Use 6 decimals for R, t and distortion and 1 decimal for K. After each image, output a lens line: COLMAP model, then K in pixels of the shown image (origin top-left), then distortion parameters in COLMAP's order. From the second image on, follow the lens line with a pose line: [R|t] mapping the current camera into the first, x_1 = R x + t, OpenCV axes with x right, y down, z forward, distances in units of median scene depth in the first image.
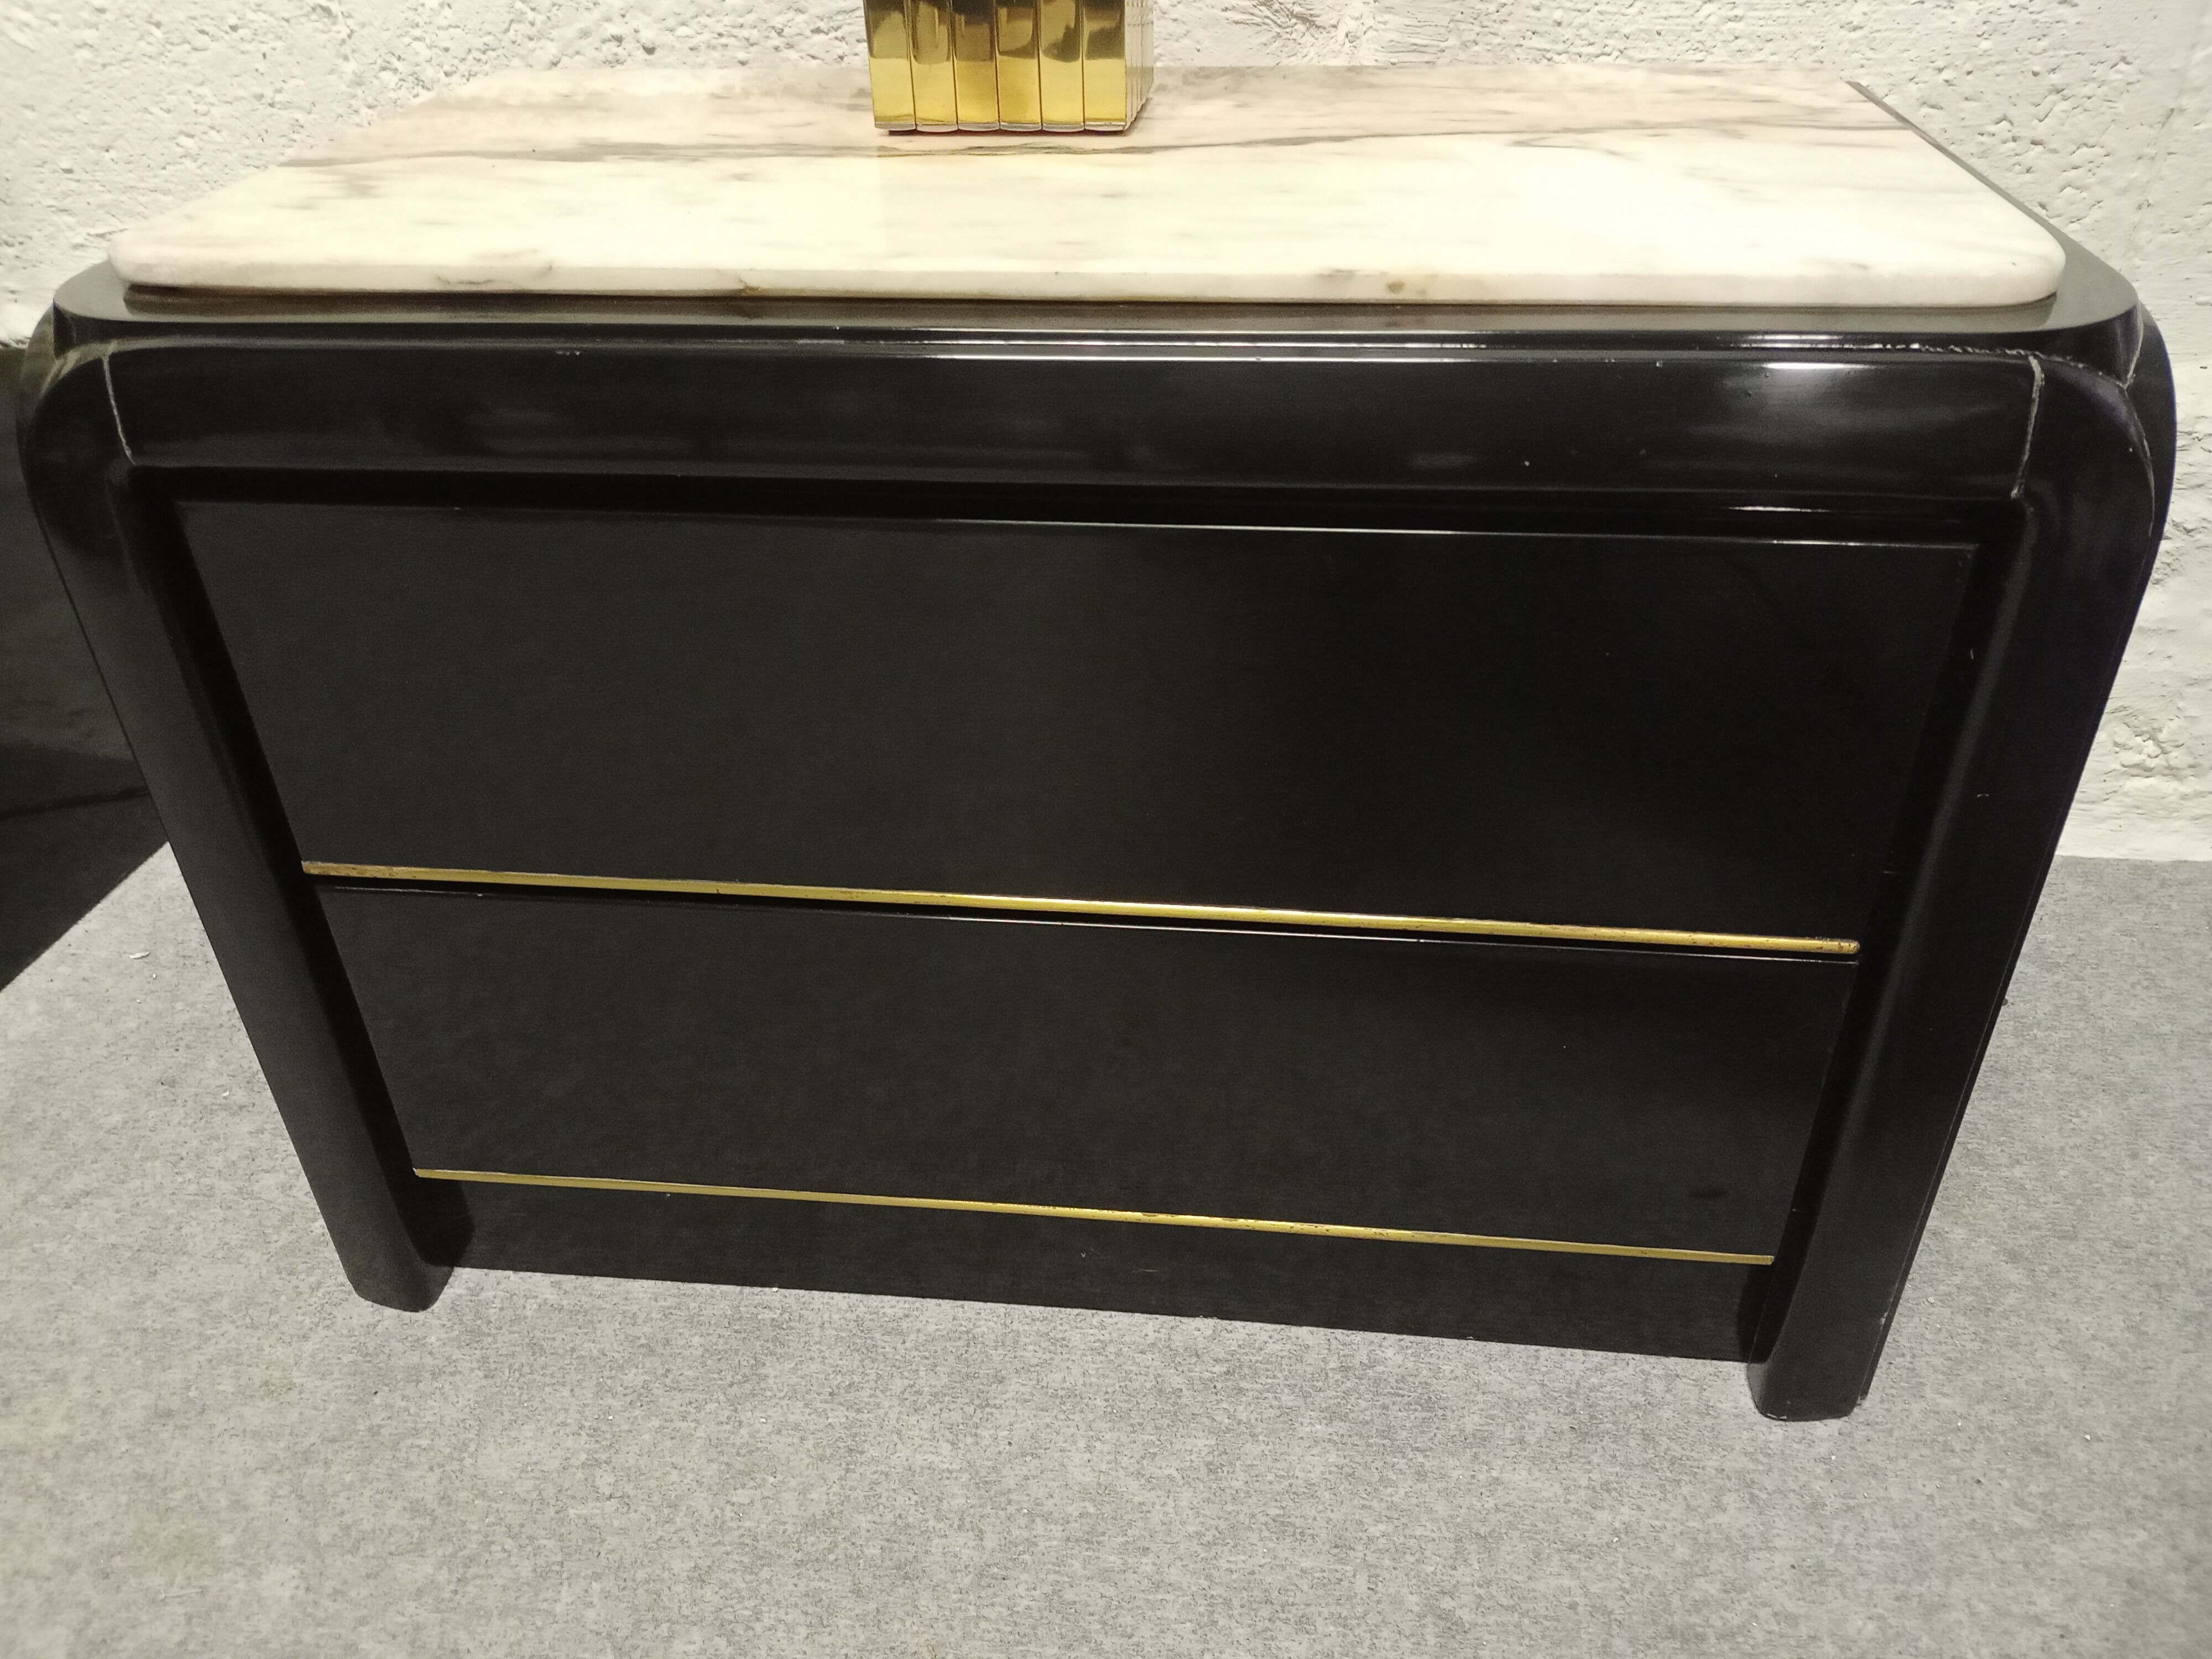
lens RADIAL K [[1773.2, 0, 1104.8], [0, 1773.2, 830.4], [0, 0, 1]] dist [-0.031889, -0.010991]
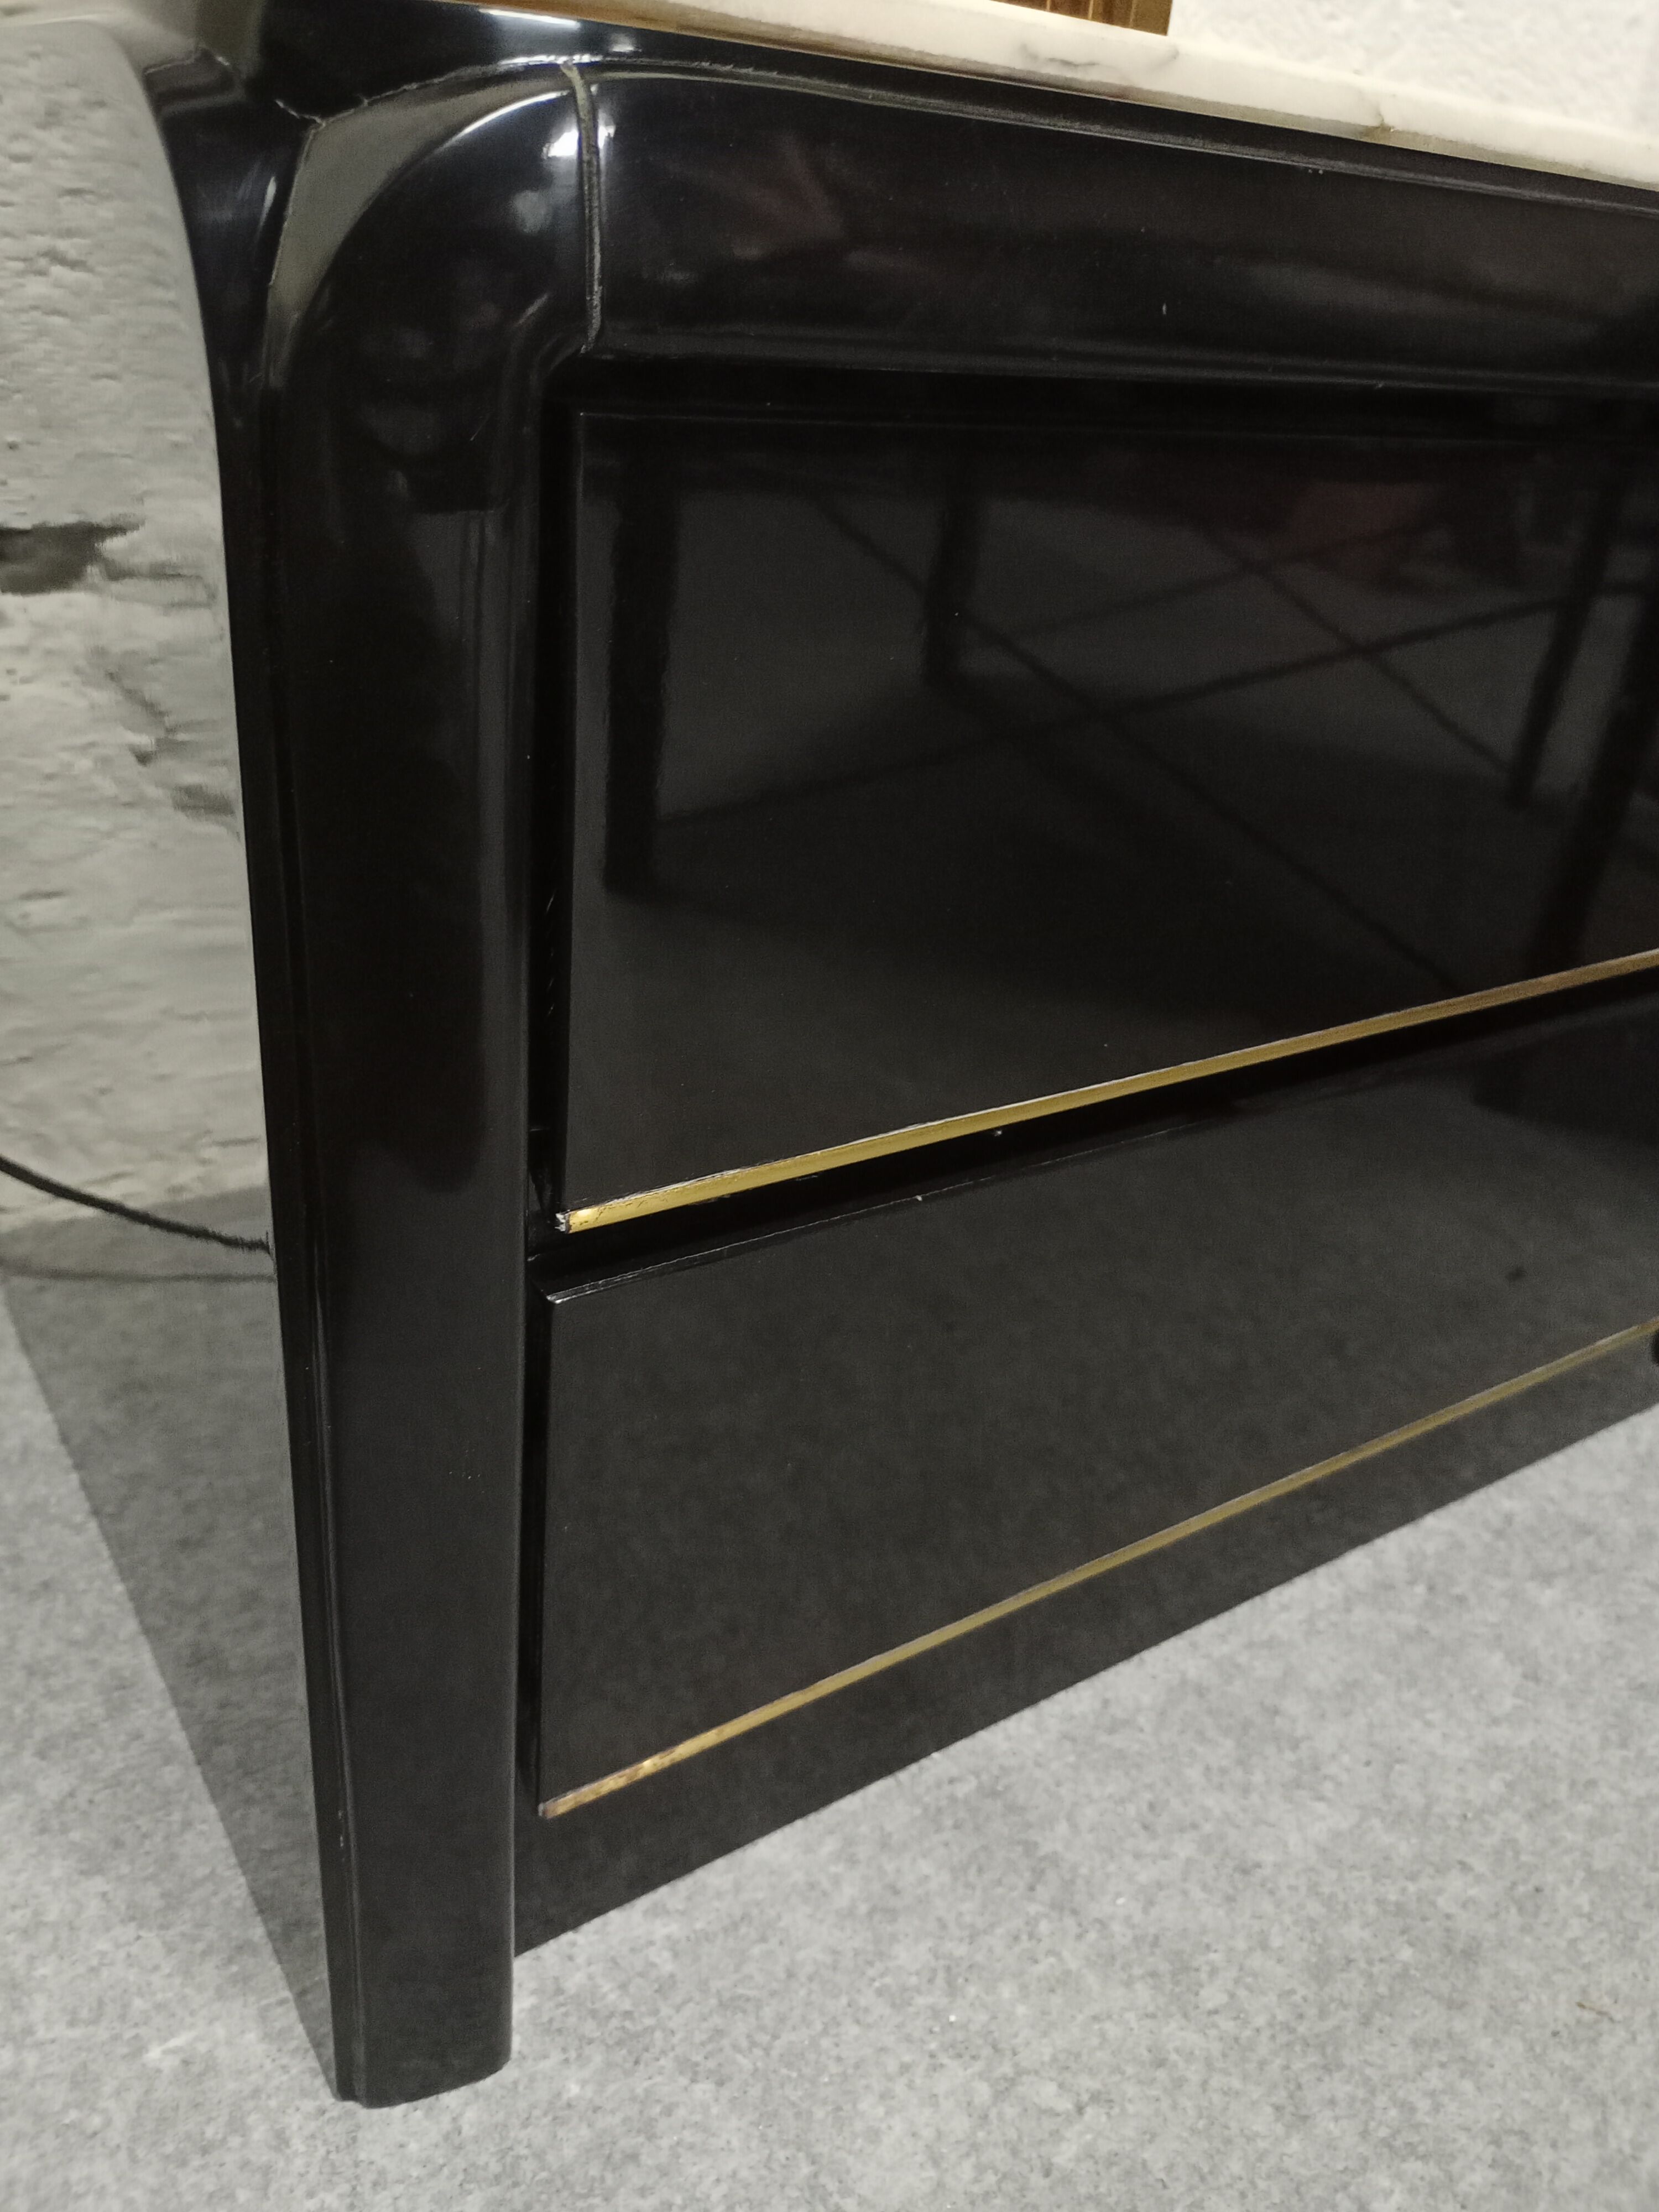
lens RADIAL K [[1773.2, 0, 830.6], [0, 1773.2, 1108.0], [0, 0, 1]] dist [-0.031889, -0.010991]
pose [[0.758452, -0.217965, 0.614200, -0.642964], [0.274880, 0.961477, 0.001767, 0.003331], [-0.590925, 0.167491, 0.789148, 0.477134]]
